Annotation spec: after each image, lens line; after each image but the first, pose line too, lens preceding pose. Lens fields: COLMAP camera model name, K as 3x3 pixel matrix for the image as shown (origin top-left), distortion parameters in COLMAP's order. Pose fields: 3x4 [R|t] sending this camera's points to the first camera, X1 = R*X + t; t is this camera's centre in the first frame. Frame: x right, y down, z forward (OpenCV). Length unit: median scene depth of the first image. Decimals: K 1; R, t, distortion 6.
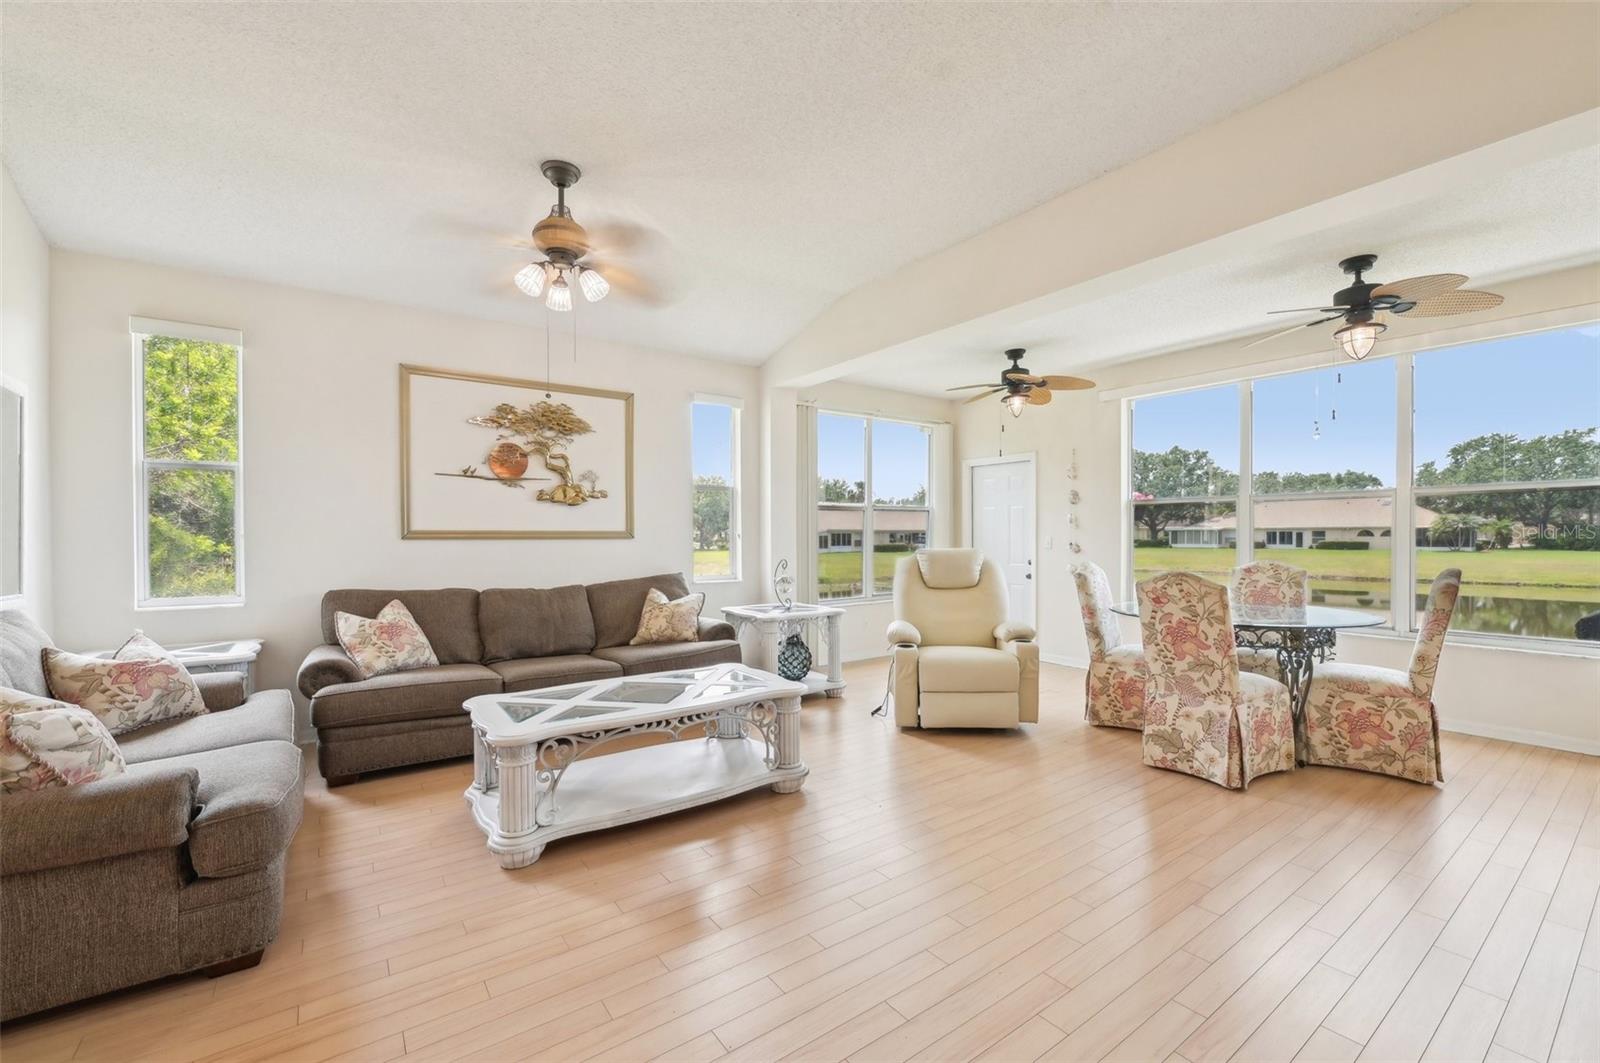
lens RADIAL K [[661.7, 0, 800.8], [0, 661.7, 541.9], [0, 0, 1]] dist [-0.007458, 0.000039]
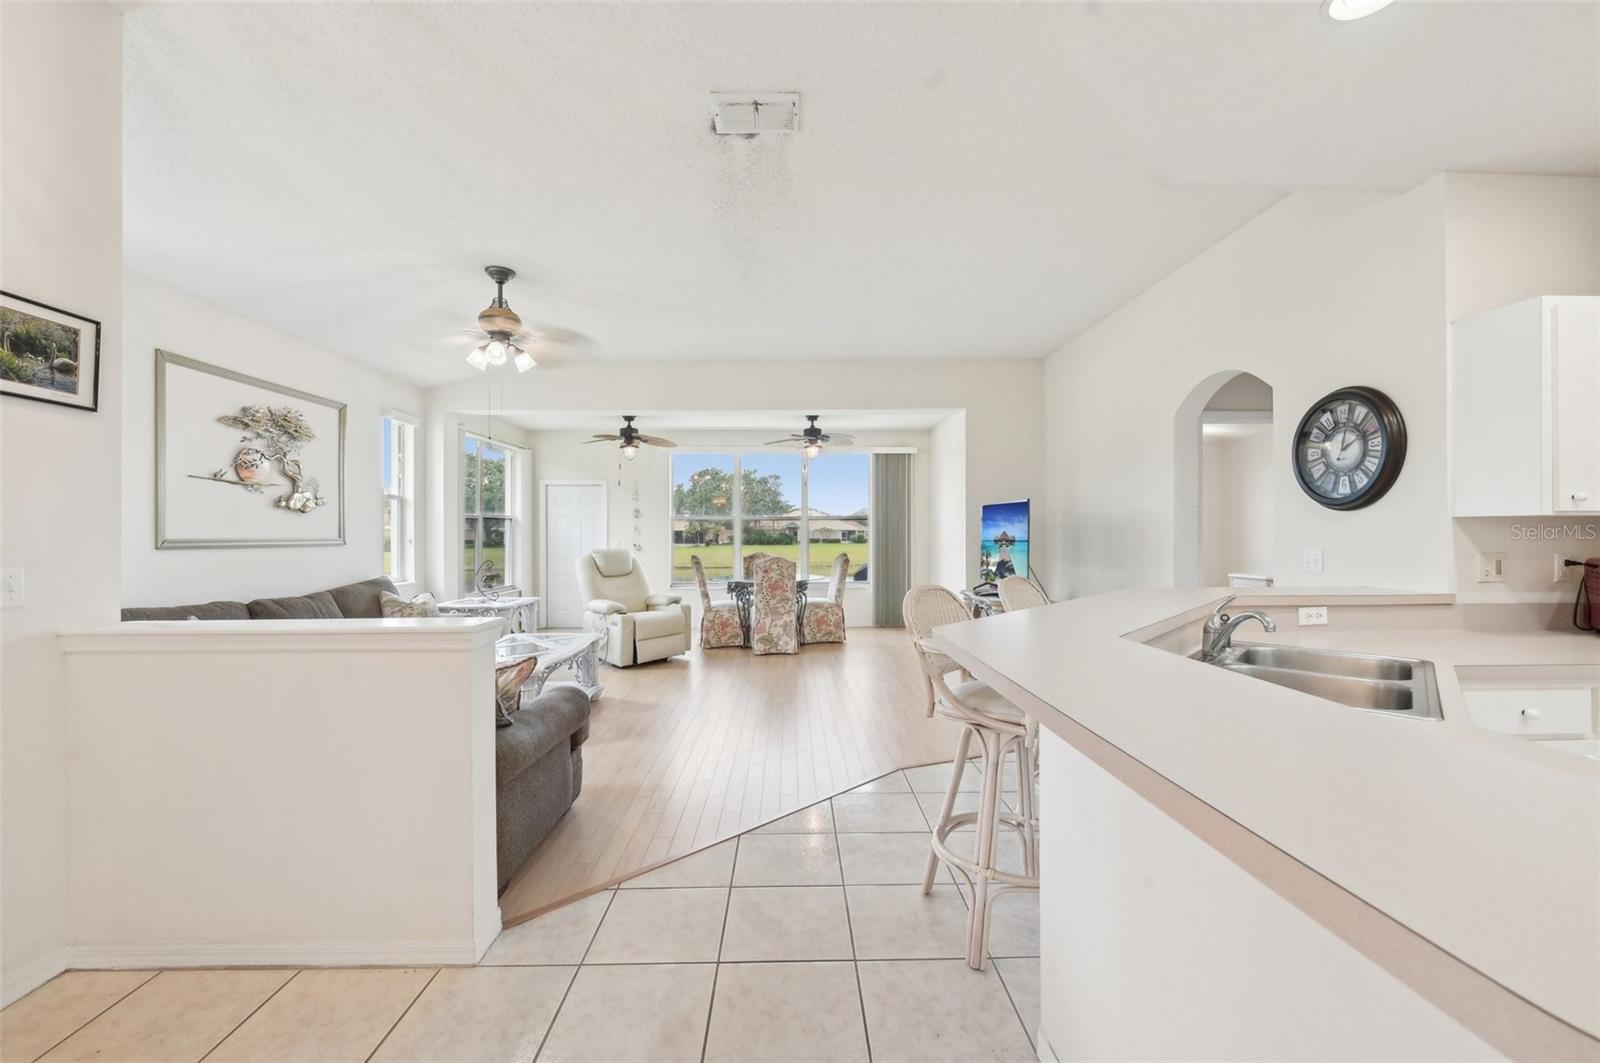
lens RADIAL K [[651.8, 0, 800.0], [0, 651.8, 531.5], [0, 0, 1]] dist [-0.000568, -0.000321]
pose [[0.572380, 0.002980, 0.819983, -0.694434], [0.011078, 0.999874, -0.011367, -0.007350], [-0.819913, 0.015590, 0.572275, -0.159353]]
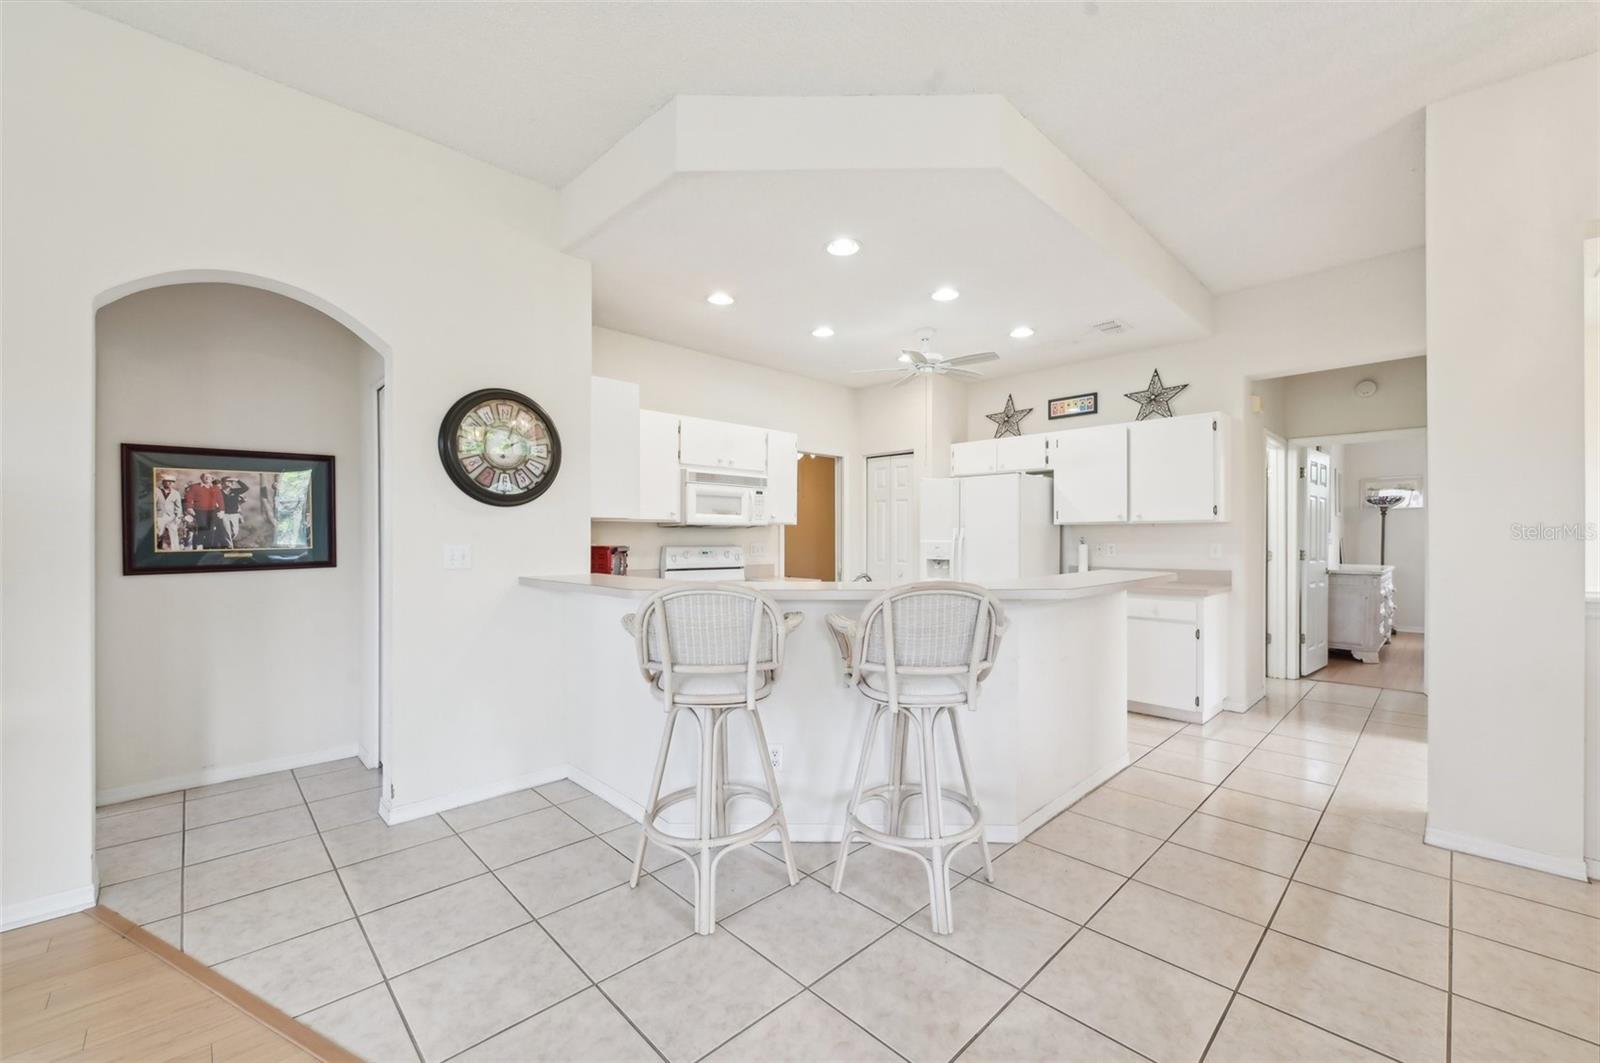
lens RADIAL K [[640.0, 0, 803.9], [0, 640.0, 535.3], [0, 0, 1]] dist [-0.007982, -0.000128]
pose [[-0.989168, 0.003279, -0.146749, -0.124722], [0.002176, 0.999968, 0.007676, -0.004539], [0.146769, 0.007273, -0.989144, 0.407829]]
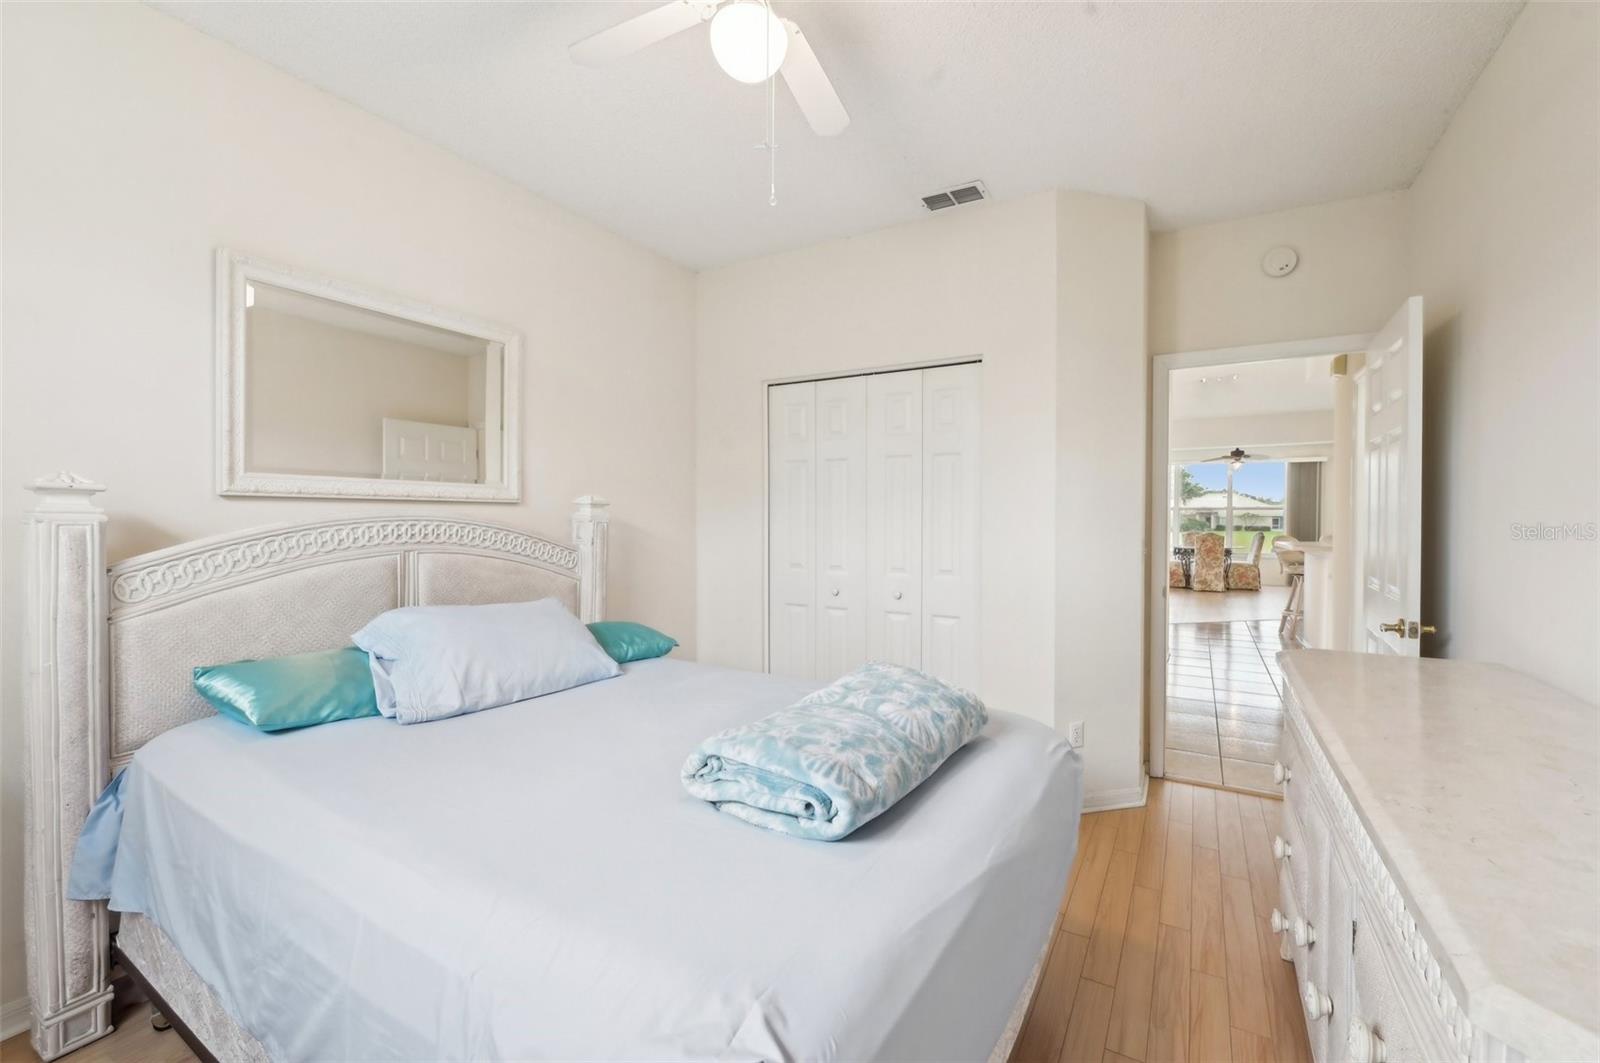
lens RADIAL K [[665.8, 0, 795.2], [0, 665.8, 534.4], [0, 0, 1]] dist [-0.008357, -0.000215]
pose [[0.921349, -0.006134, 0.388688, -1.830990], [0.001985, 0.999937, 0.011076, 0.006065], [-0.388731, -0.009433, 0.921303, -0.901433]]
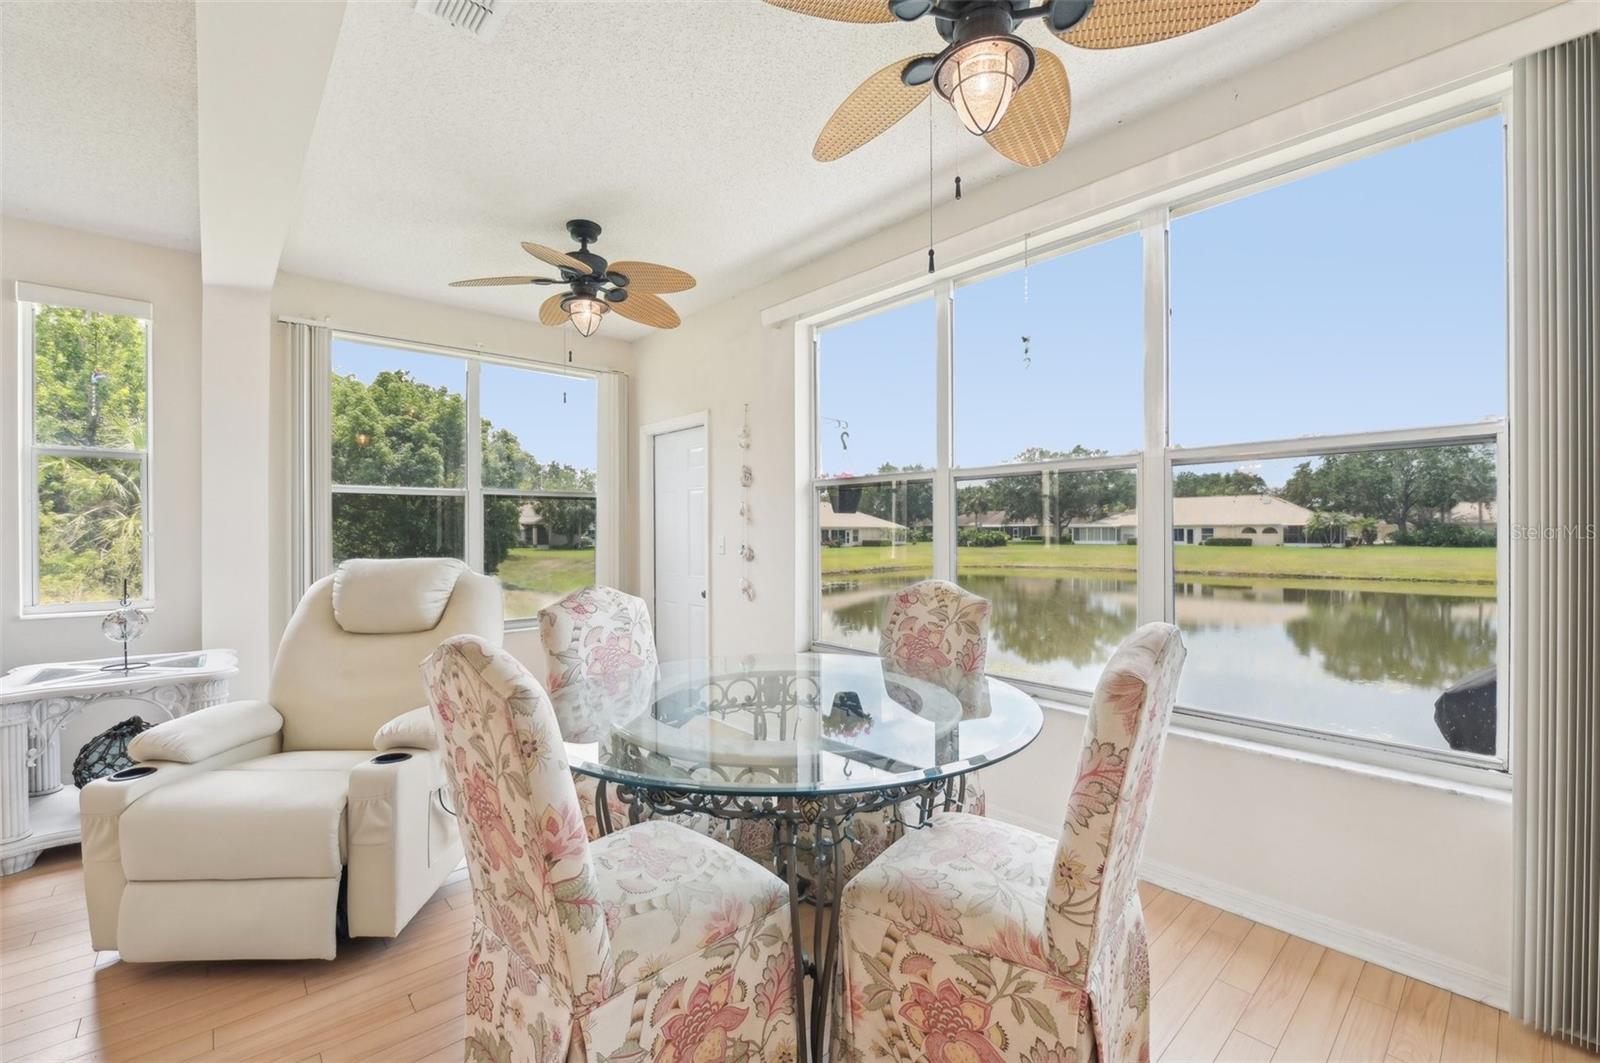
lens RADIAL K [[665.8, 0, 795.2], [0, 665.8, 534.4], [0, 0, 1]] dist [-0.008357, -0.000215]
pose [[0.994618, 0.000124, 0.103610, 0.478572], [0.000522, 0.999981, -0.006208, -0.006640], [-0.103609, 0.006228, 0.994599, 0.407361]]
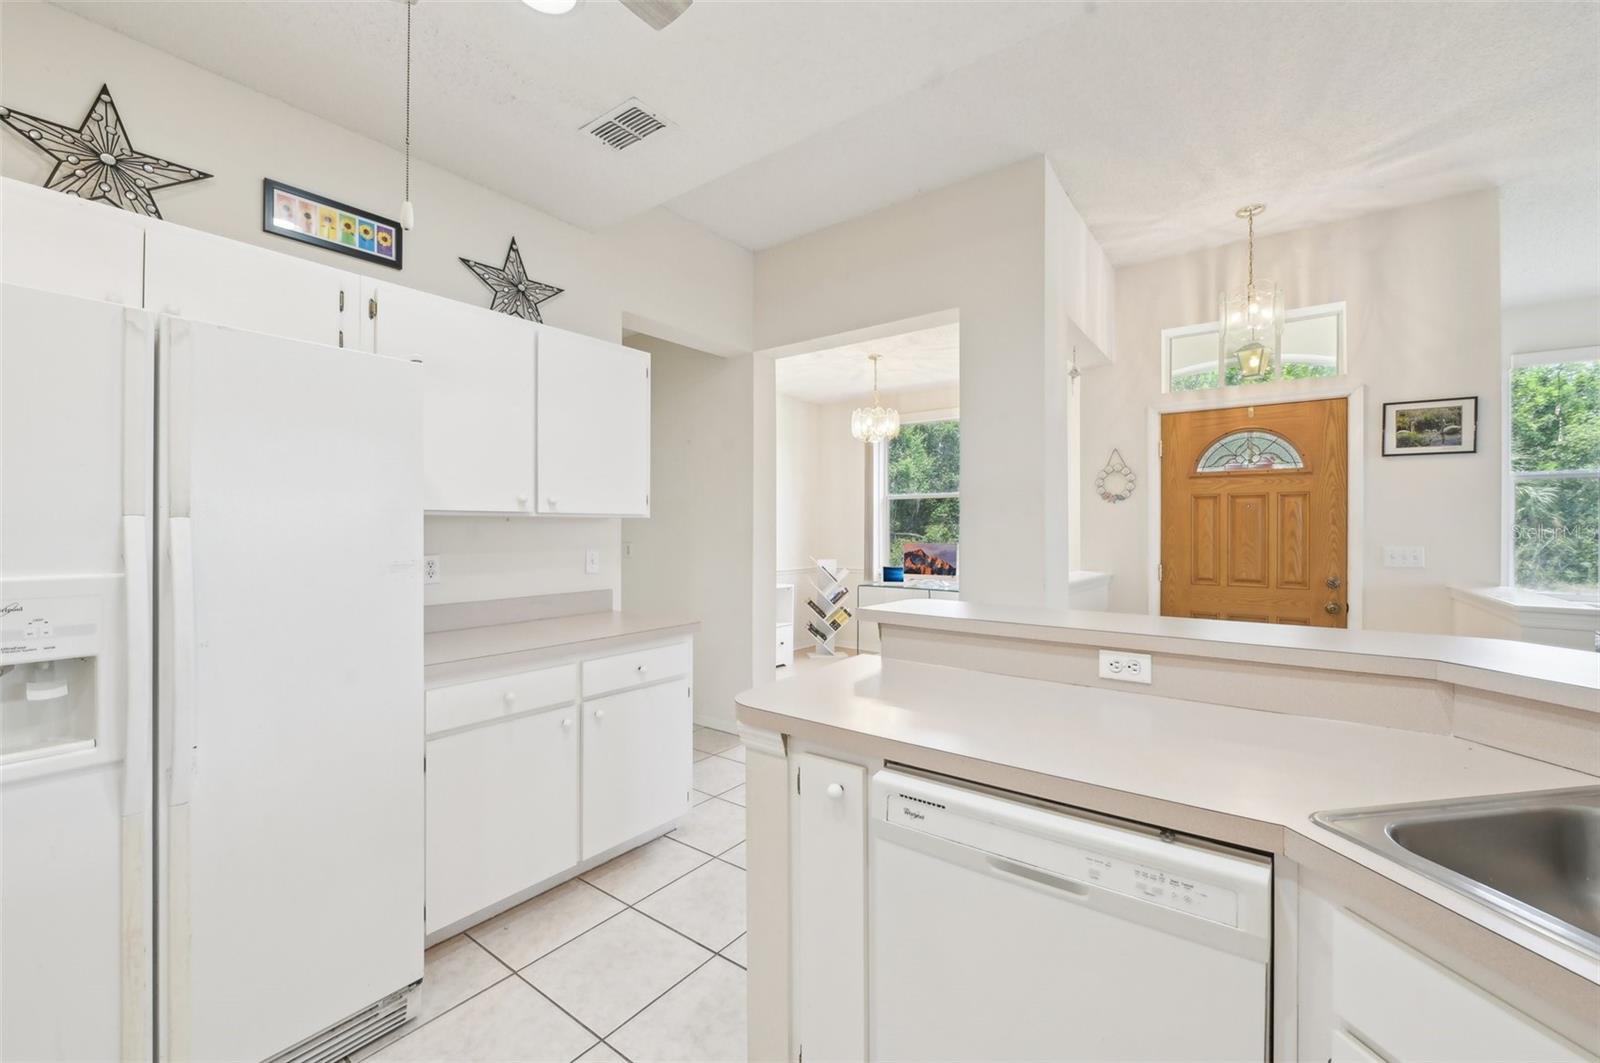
lens RADIAL K [[640.0, 0, 803.9], [0, 640.0, 535.3], [0, 0, 1]] dist [-0.007982, -0.000128]
pose [[0.298353, 0.015047, -0.954337, -0.207899], [-0.012849, 0.999848, 0.011747, -0.007663], [0.954369, 0.008758, 0.298501, -0.399062]]
